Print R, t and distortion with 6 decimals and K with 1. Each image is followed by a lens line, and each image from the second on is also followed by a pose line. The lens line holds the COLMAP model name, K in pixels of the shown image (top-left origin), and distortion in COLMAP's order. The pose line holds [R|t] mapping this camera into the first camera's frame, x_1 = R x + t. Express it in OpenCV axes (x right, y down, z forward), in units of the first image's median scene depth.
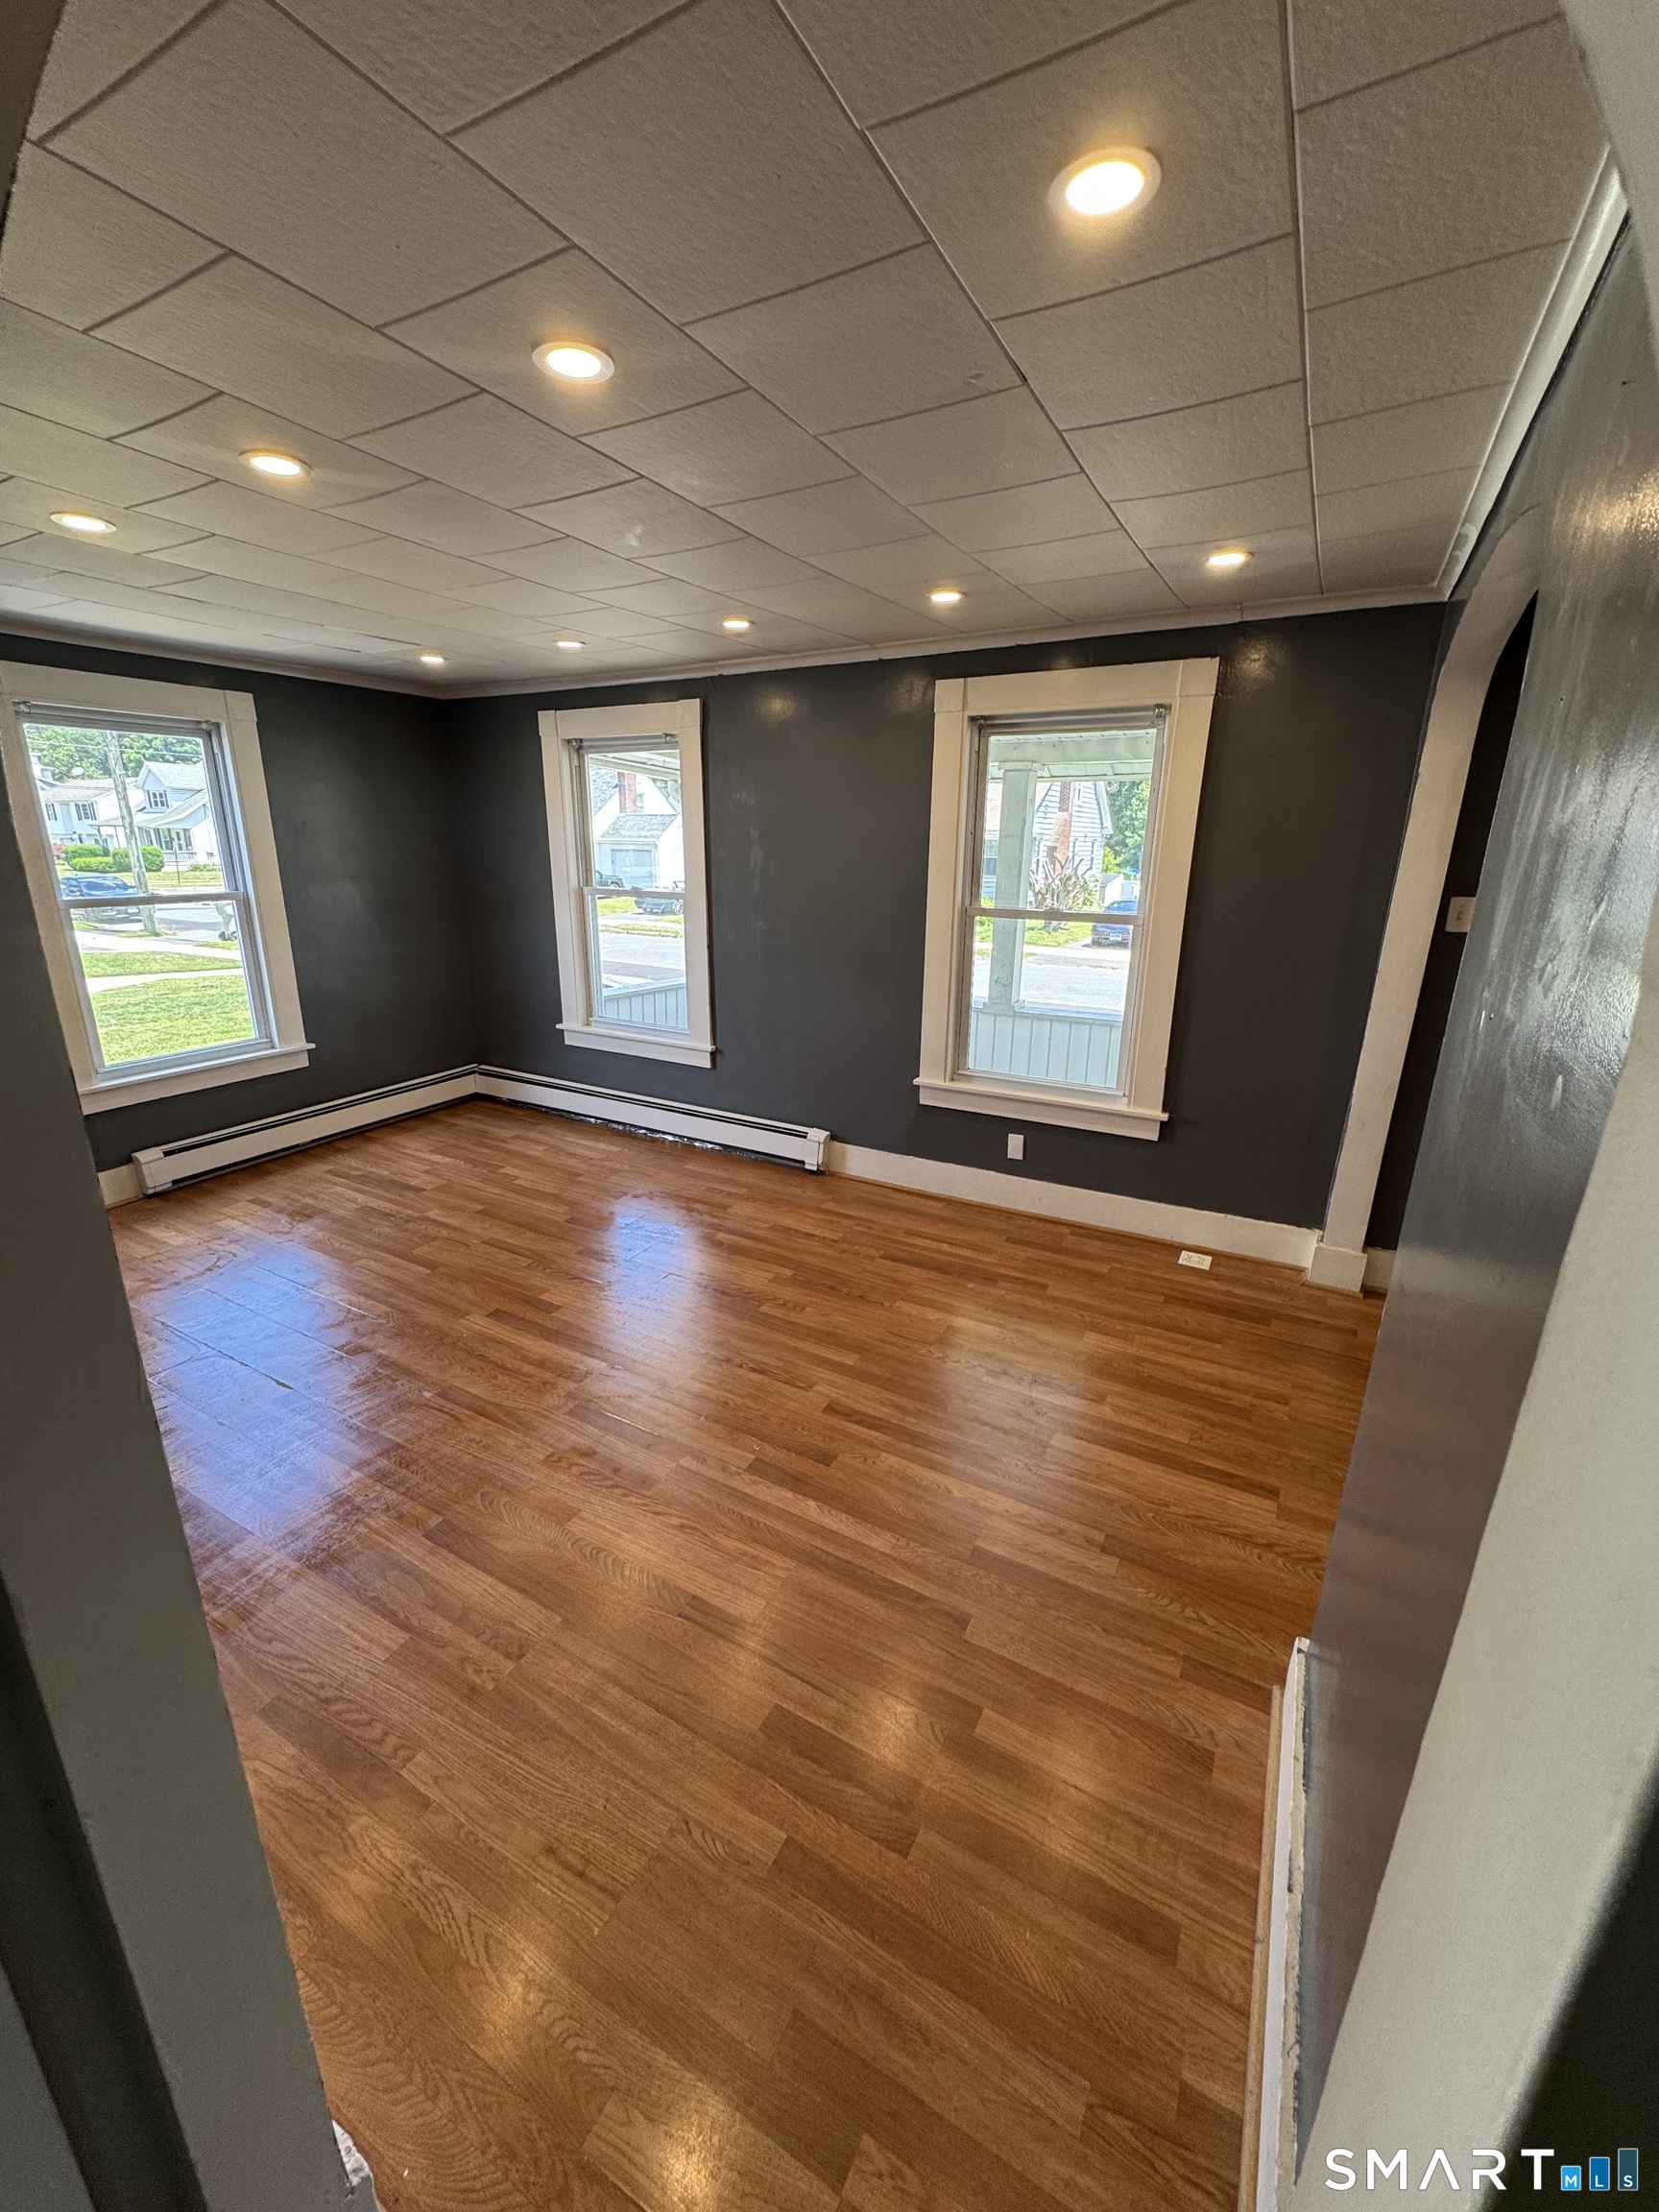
lens RADIAL K [[877.5, 0, 826.9], [0, 877.5, 1099.6], [0, 0, 1]] dist [-0.011563, -0.000238]
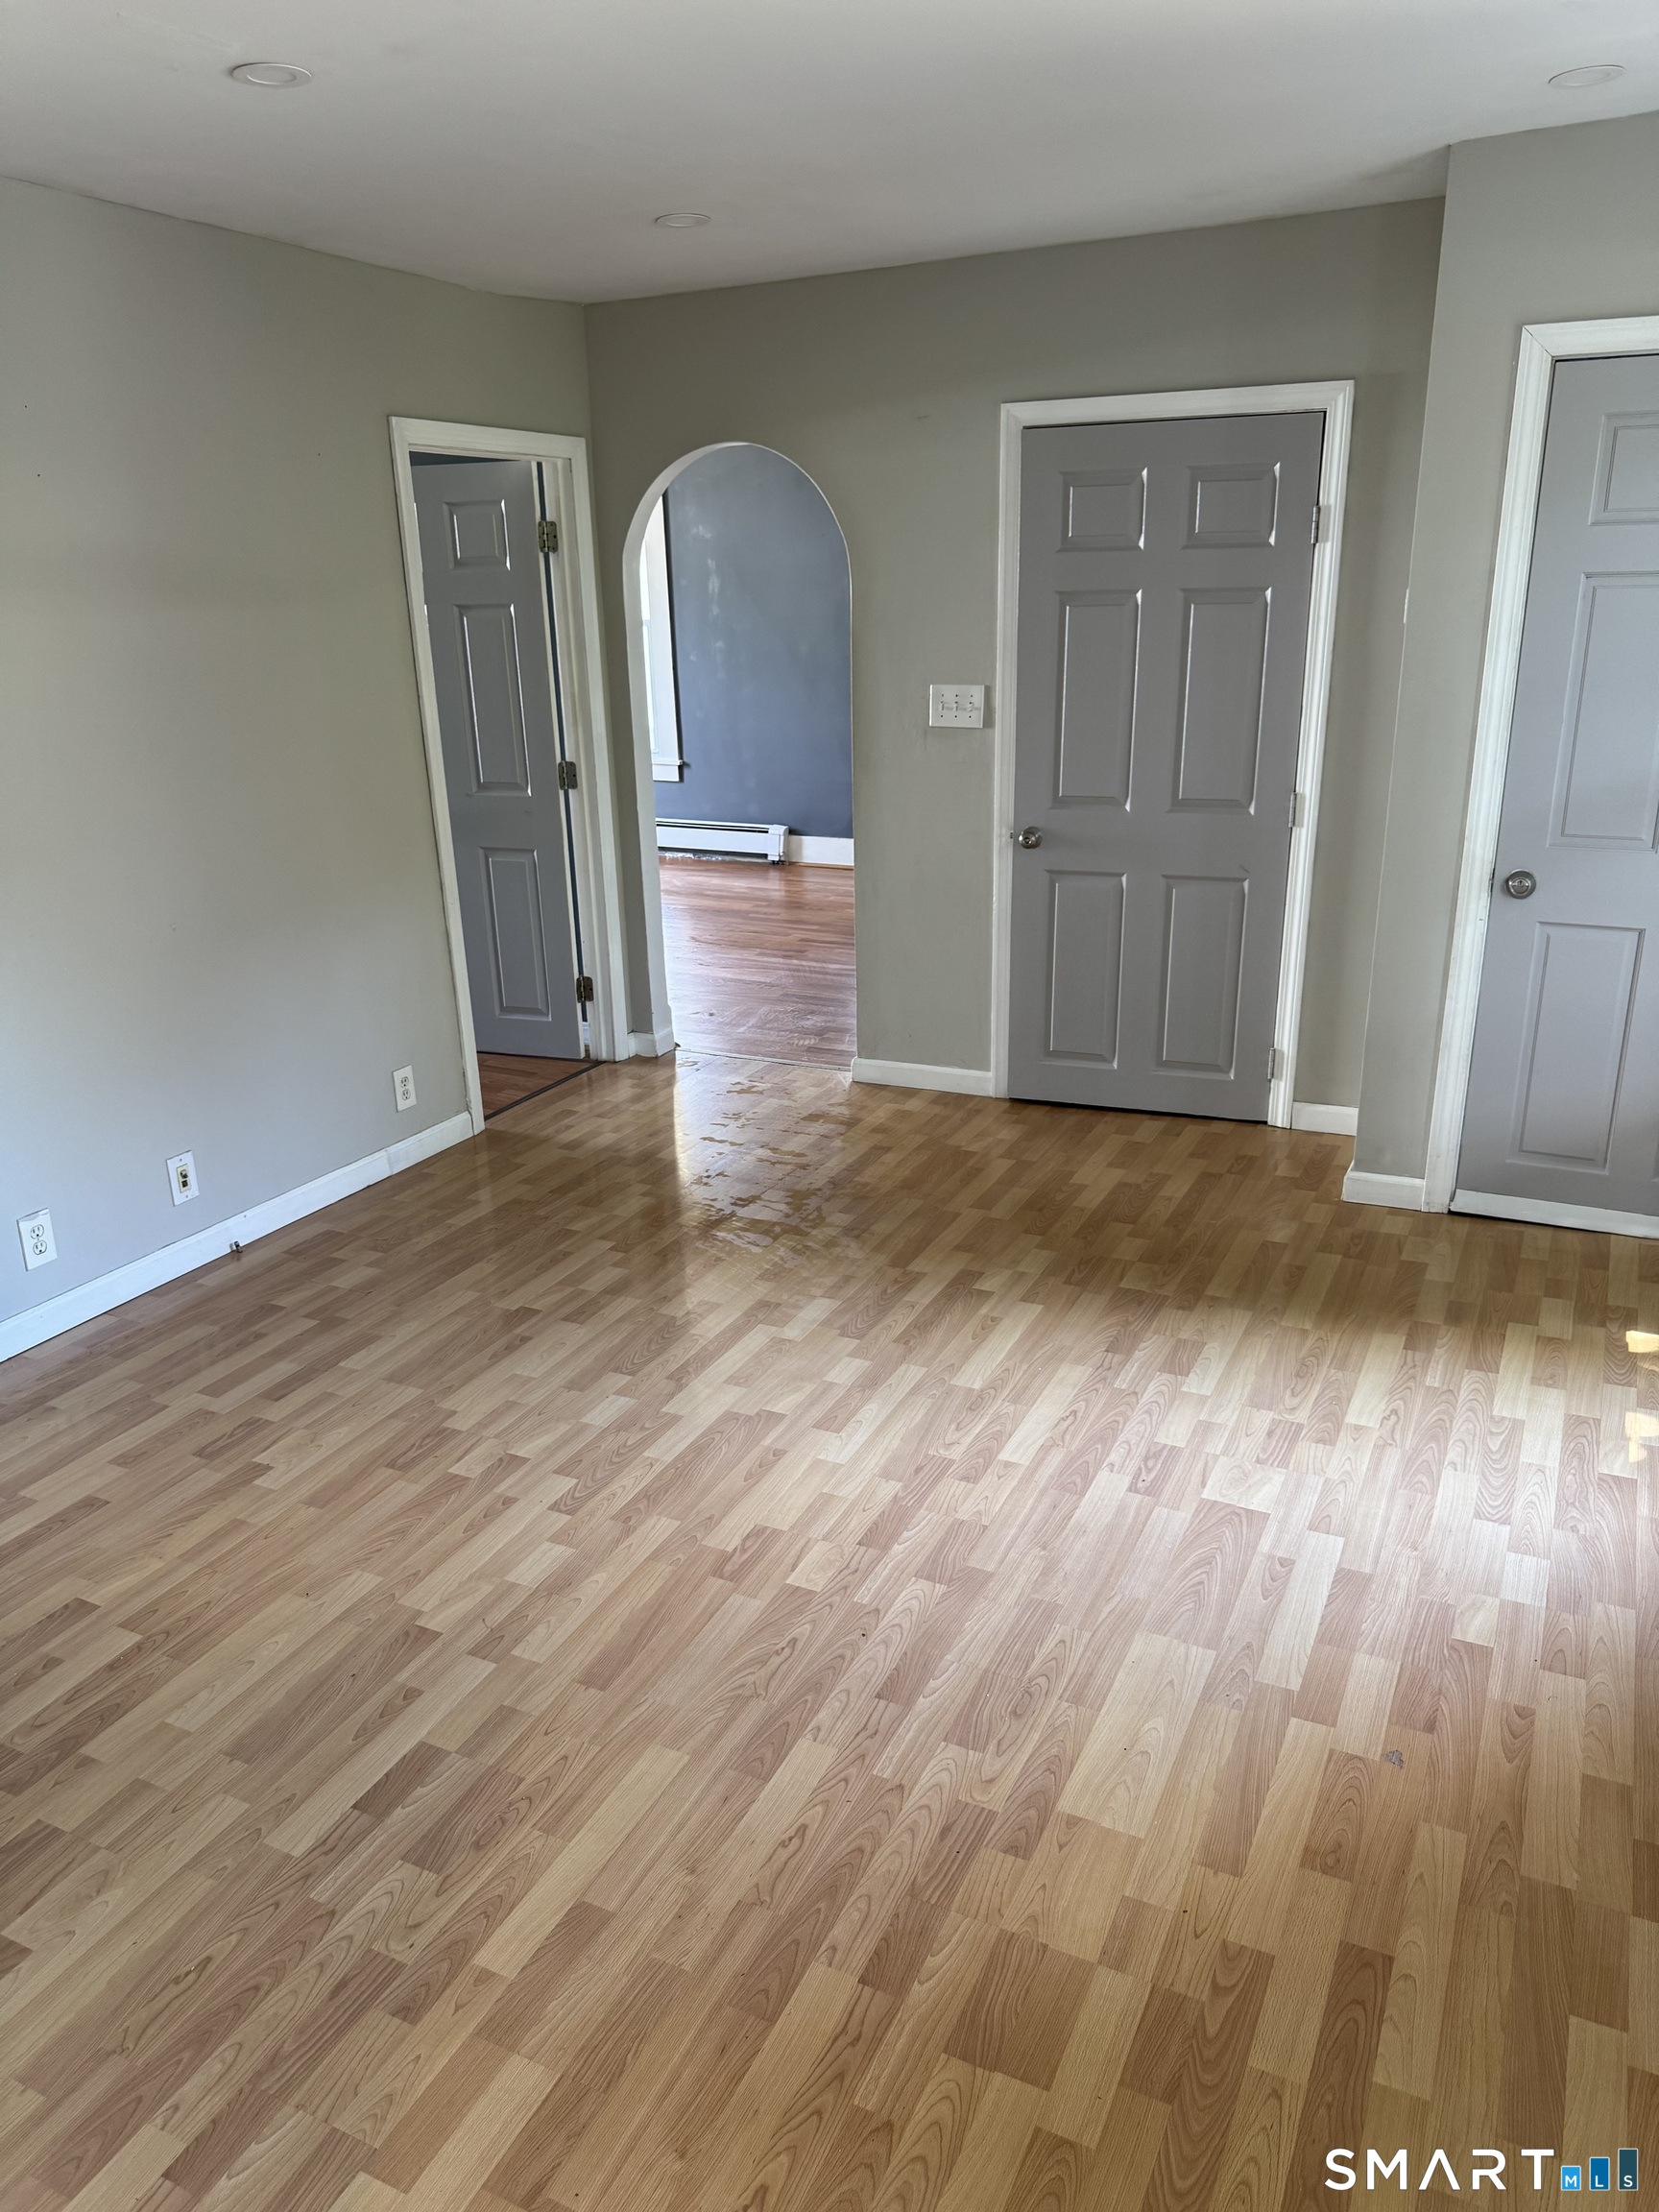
lens RADIAL K [[1579.0, 0, 829.5], [0, 1579.0, 1106.0], [0, 0, 1]] dist [0.085927, -0.128332]
pose [[0.997838, -0.048765, 0.044055, -0.055427], [0.047185, 0.998229, 0.036218, 0.350196], [-0.045743, -0.034061, 0.998372, -1.156471]]
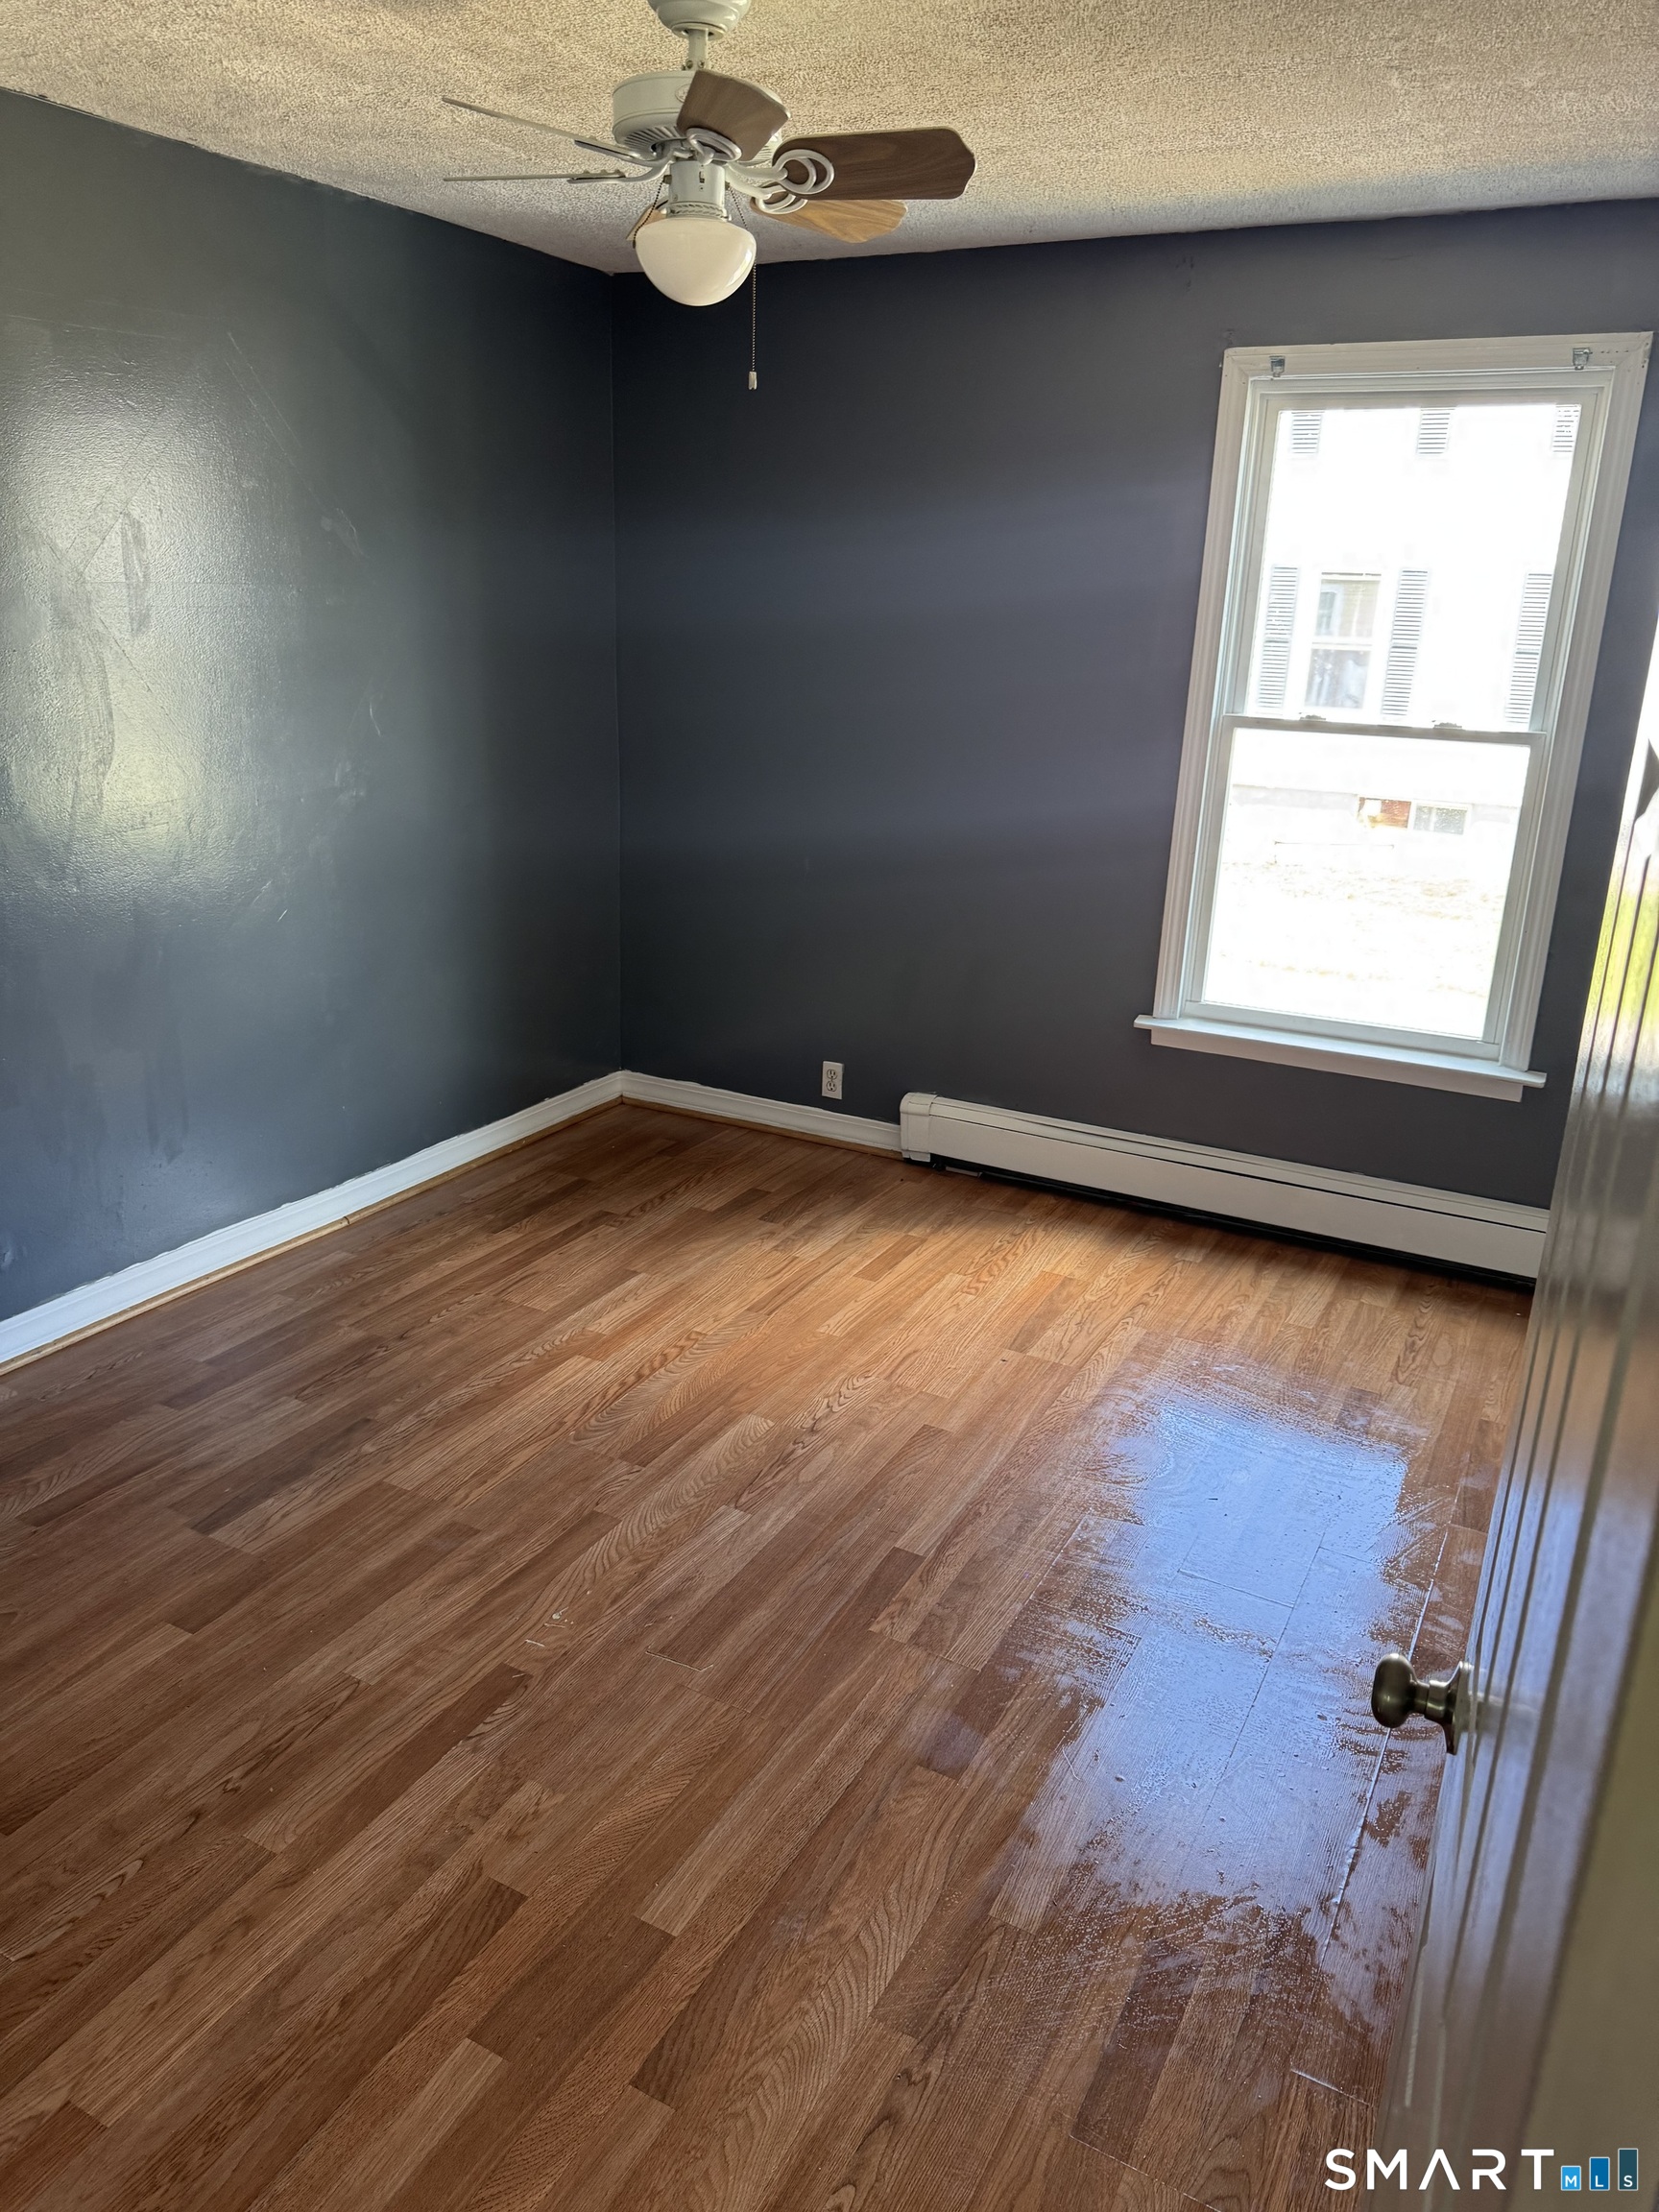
lens RADIAL K [[1579.0, 0, 829.5], [0, 1579.0, 1106.0], [0, 0, 1]] dist [0.085927, -0.128332]
pose [[-0.022602, -0.317506, 0.947987, -0.990493], [0.259721, 0.913807, 0.312251, -0.311320], [-0.965419, 0.253270, 0.061809, 1.035018]]
